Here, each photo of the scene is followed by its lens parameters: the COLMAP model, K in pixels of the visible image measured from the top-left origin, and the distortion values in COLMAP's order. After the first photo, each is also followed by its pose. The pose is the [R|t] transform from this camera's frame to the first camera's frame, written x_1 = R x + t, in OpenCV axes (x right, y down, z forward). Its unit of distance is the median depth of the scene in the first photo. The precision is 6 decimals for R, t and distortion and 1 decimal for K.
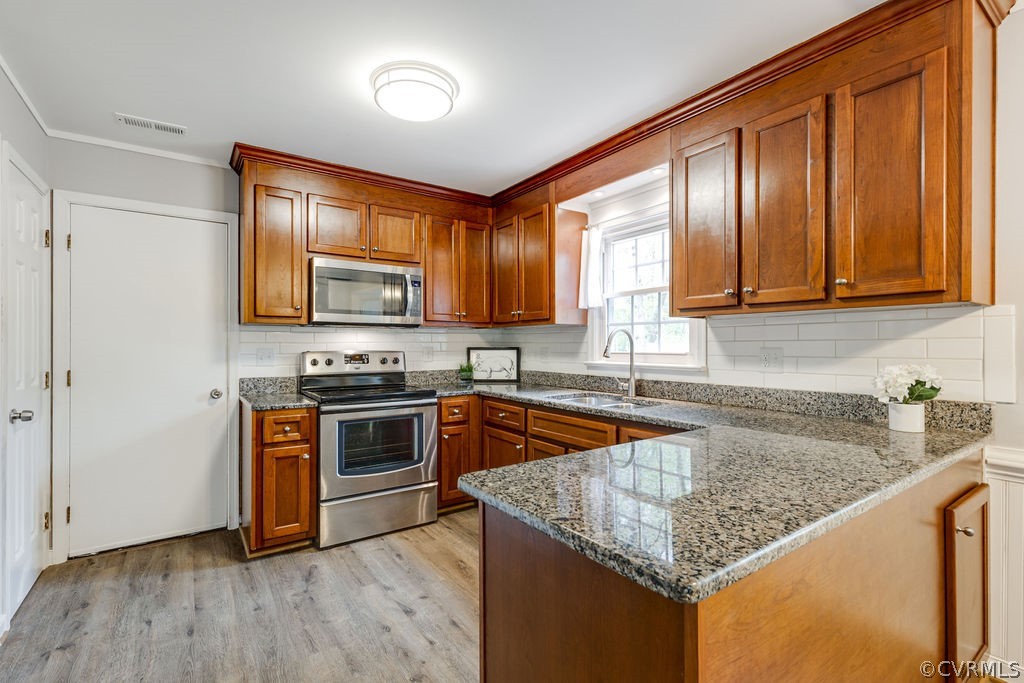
lens RADIAL K [[469.8, 0, 491.8], [0, 469.8, 348.2], [0, 0, 1]] dist [0.013191, -0.002920]
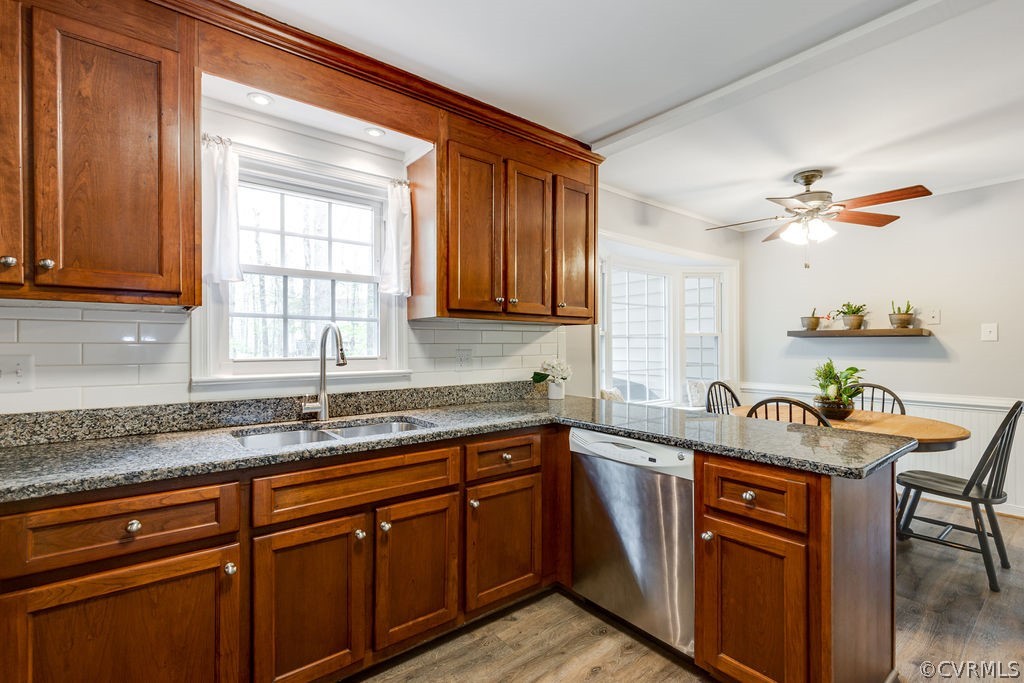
lens RADIAL K [[469.8, 0, 529.7], [0, 469.8, 343.1], [0, 0, 1]] dist [0.013191, -0.002920]
pose [[-0.110665, 0.006327, 0.993838, -0.452352], [0.007861, 0.999954, -0.005490, -0.007130], [-0.993827, 0.007204, -0.110710, 0.781567]]
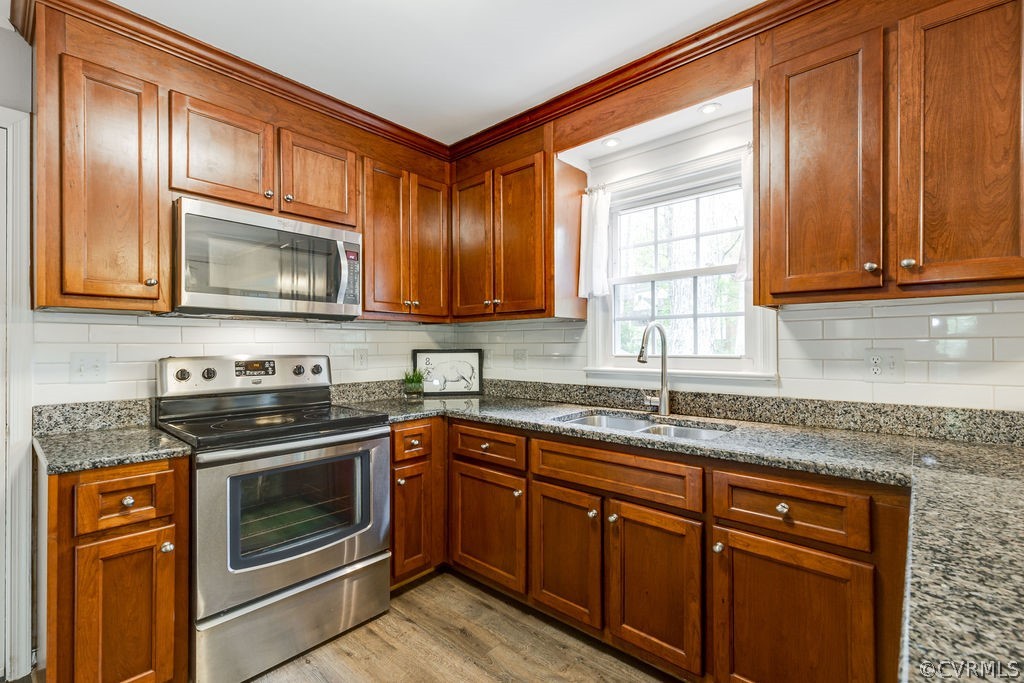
lens RADIAL K [[469.8, 0, 495.1], [0, 469.8, 347.0], [0, 0, 1]] dist [0.013191, -0.002920]
pose [[0.972733, -0.003251, 0.231906, -0.137419], [0.004574, 0.999976, -0.005167, -0.001850], [-0.231884, 0.006087, 0.972724, 0.341964]]
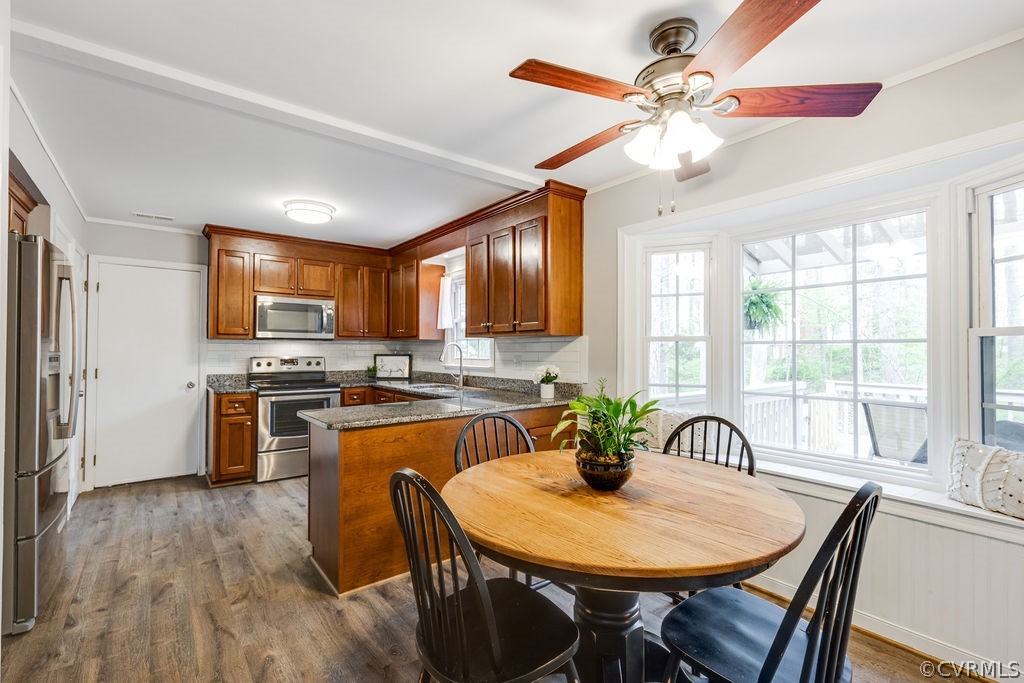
lens RADIAL K [[469.8, 0, 487.4], [0, 469.8, 347.6], [0, 0, 1]] dist [0.013191, -0.002920]
pose [[0.999419, 0.003997, 0.033846, 0.338131], [-0.003533, 0.999899, -0.013751, -0.005398], [-0.033897, 0.013624, 0.999332, -0.589815]]
